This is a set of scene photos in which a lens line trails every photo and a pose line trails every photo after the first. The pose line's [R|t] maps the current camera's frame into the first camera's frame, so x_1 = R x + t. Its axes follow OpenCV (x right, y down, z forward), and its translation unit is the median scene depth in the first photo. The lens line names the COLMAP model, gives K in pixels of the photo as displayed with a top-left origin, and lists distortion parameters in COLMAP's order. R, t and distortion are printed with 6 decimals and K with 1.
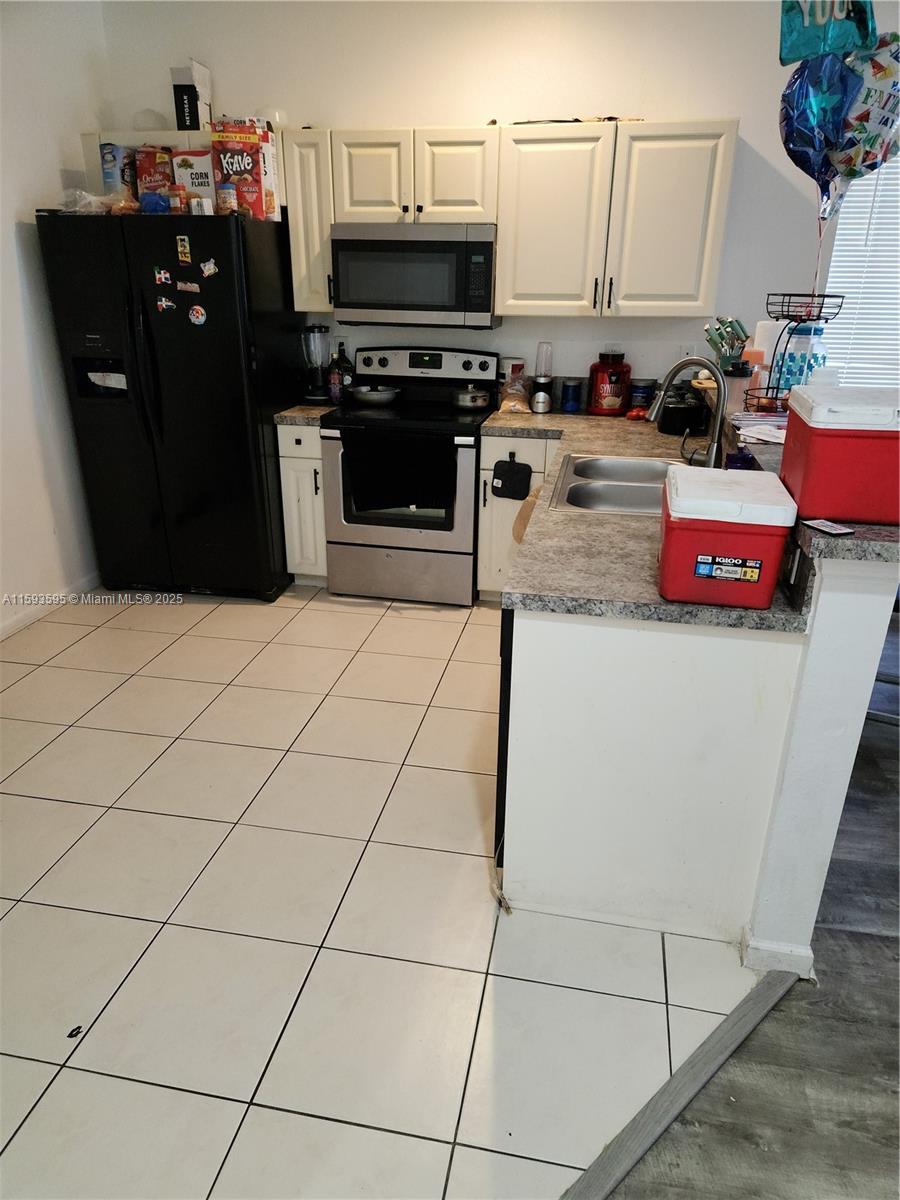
lens RADIAL K [[828.3, 0, 472.0], [0, 828.3, 599.7], [0, 0, 1]] dist [0.071212, -0.043679]
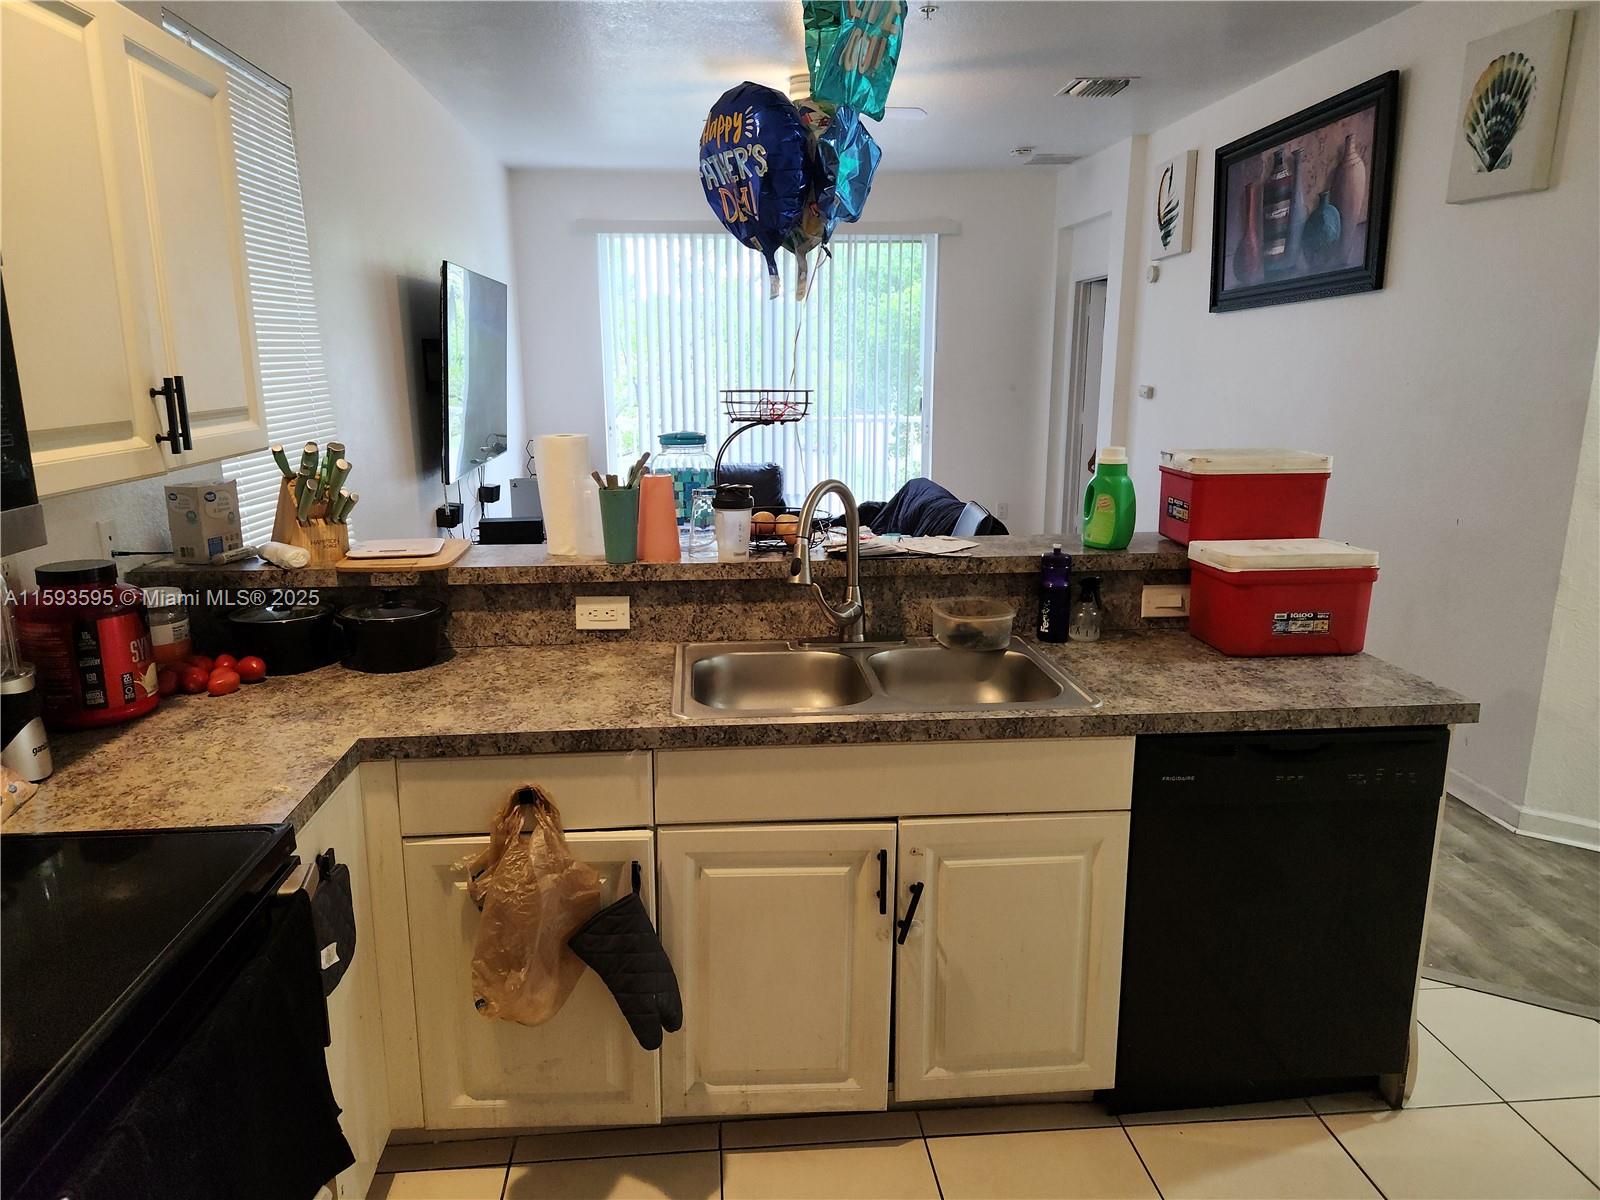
lens RADIAL K [[1104.4, 0, 800.0], [0, 1104.4, 600.0], [0, 0, 1]] dist [0.071212, -0.043679]
pose [[-0.251344, -0.237212, 0.938380, -0.761210], [0.353150, 0.880191, 0.317093, -0.640323], [-0.901172, 0.411089, -0.137460, 1.535752]]
